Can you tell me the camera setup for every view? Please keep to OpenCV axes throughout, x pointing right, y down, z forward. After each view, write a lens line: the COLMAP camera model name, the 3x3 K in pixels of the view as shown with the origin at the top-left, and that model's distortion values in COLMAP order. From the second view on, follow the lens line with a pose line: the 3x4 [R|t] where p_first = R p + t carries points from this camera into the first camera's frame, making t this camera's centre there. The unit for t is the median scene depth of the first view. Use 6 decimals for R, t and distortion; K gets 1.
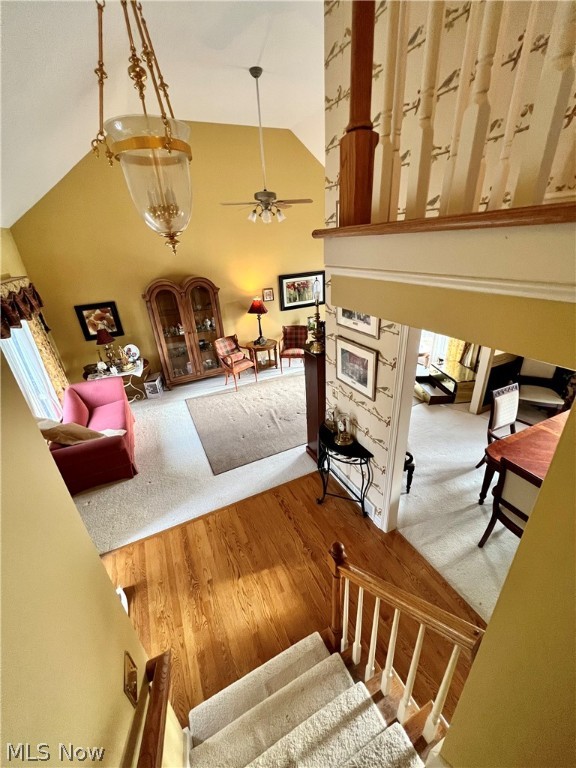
lens RADIAL K [[307.7, 0, 285.6], [0, 307.7, 382.9], [0, 0, 1]] dist [0.001058, 0.000057]
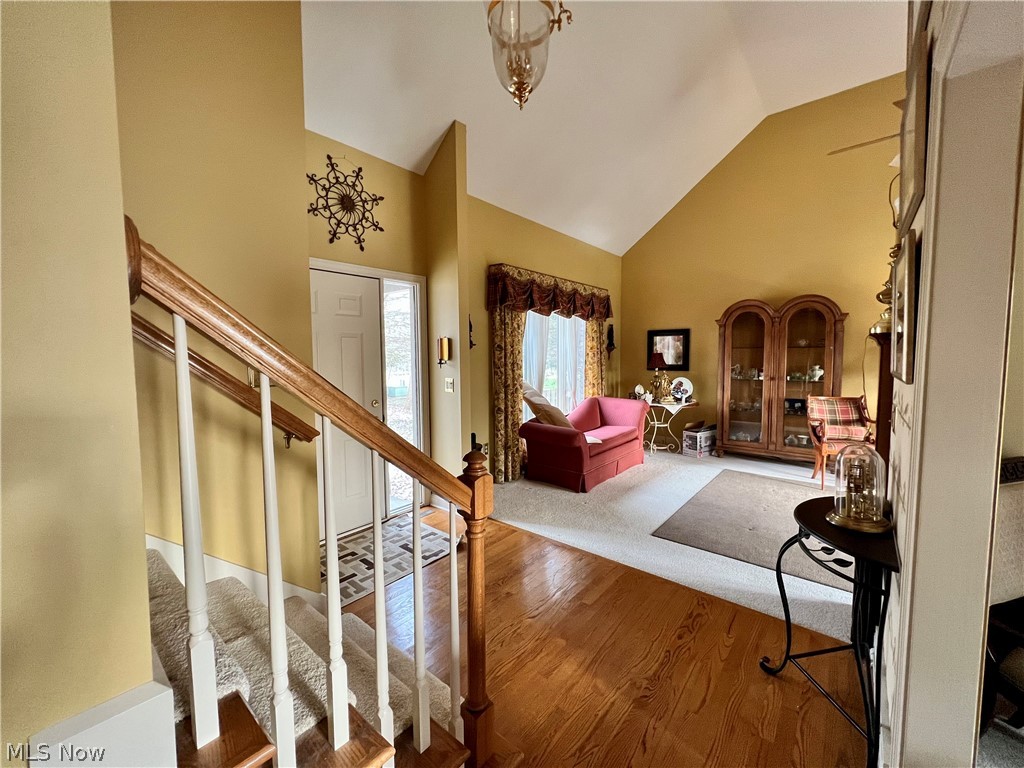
lens RADIAL K [[410.3, 0, 513.3], [0, 410.3, 380.5], [0, 0, 1]] dist [0.001058, 0.000057]
pose [[0.415561, 0.115200, -0.902241, 0.244227], [-0.405458, 0.911400, -0.070380, 0.125228], [0.814195, 0.395068, 0.425451, 0.198640]]
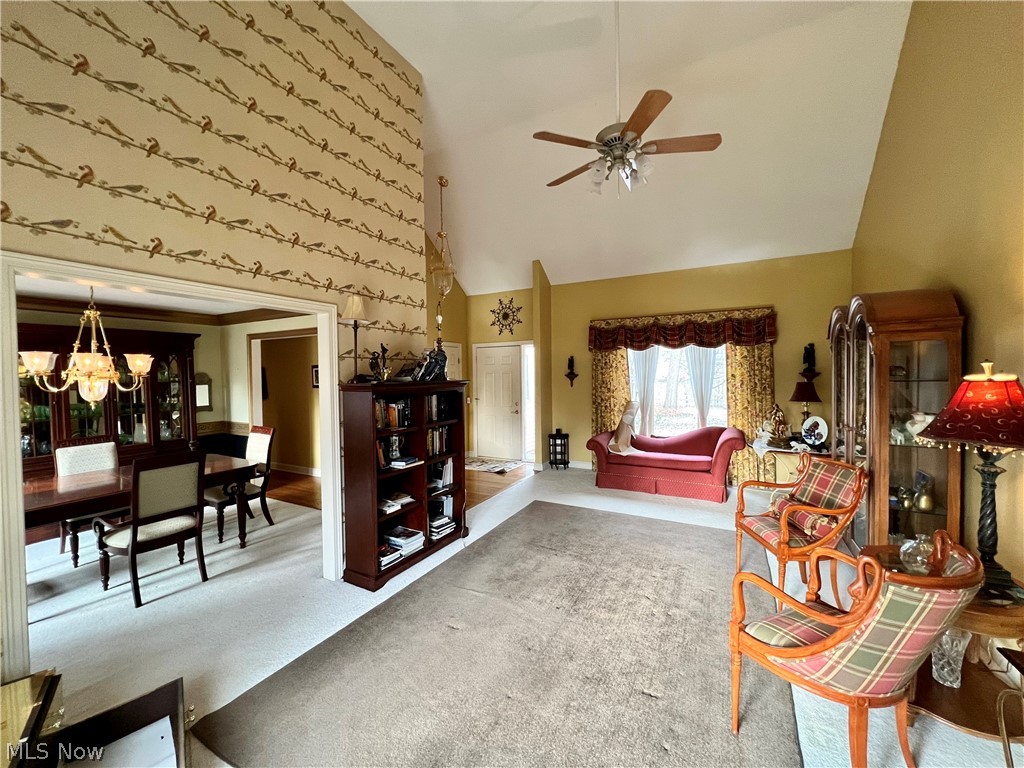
lens RADIAL K [[410.3, 0, 512.8], [0, 410.3, 384.3], [0, 0, 1]] dist [0.001058, 0.000057]
pose [[-0.809231, 0.079131, -0.582137, 0.365636], [-0.198087, 0.896112, 0.397172, -0.349655], [0.553089, 0.436717, -0.709486, 1.144360]]
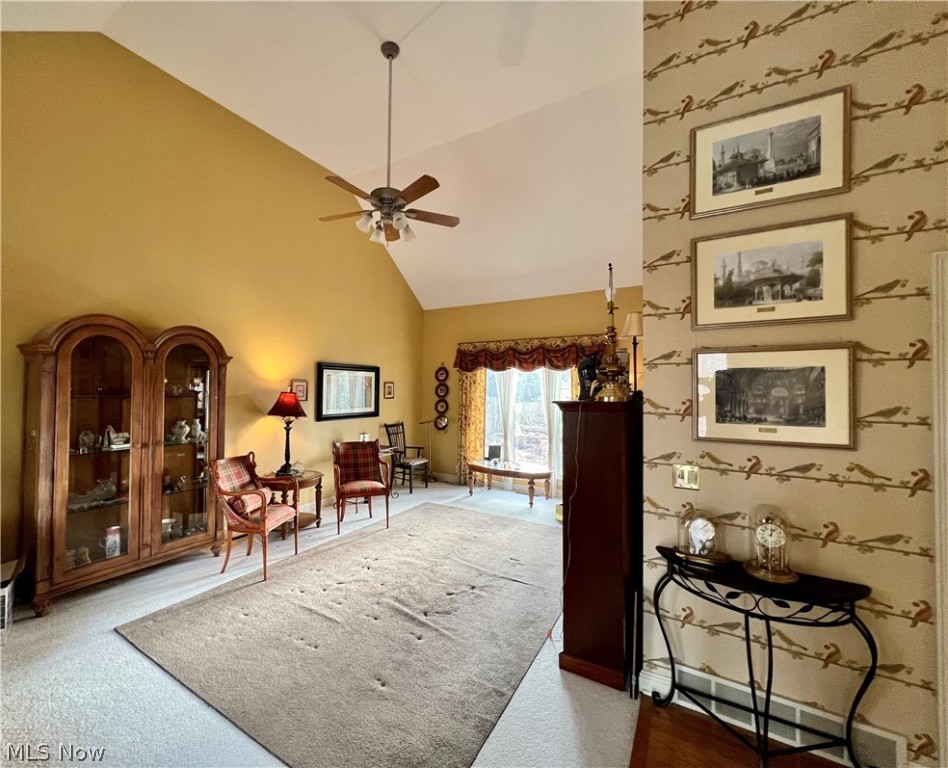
lens RADIAL K [[410.5, 0, 428.1], [0, 410.5, 381.5], [0, 0, 1]] dist [0.002034, 0.000461]
pose [[0.849143, 0.079926, 0.522080, -0.291578], [0.167824, 0.896424, -0.410194, 0.052971], [-0.500790, 0.435931, 0.747779, 0.367350]]
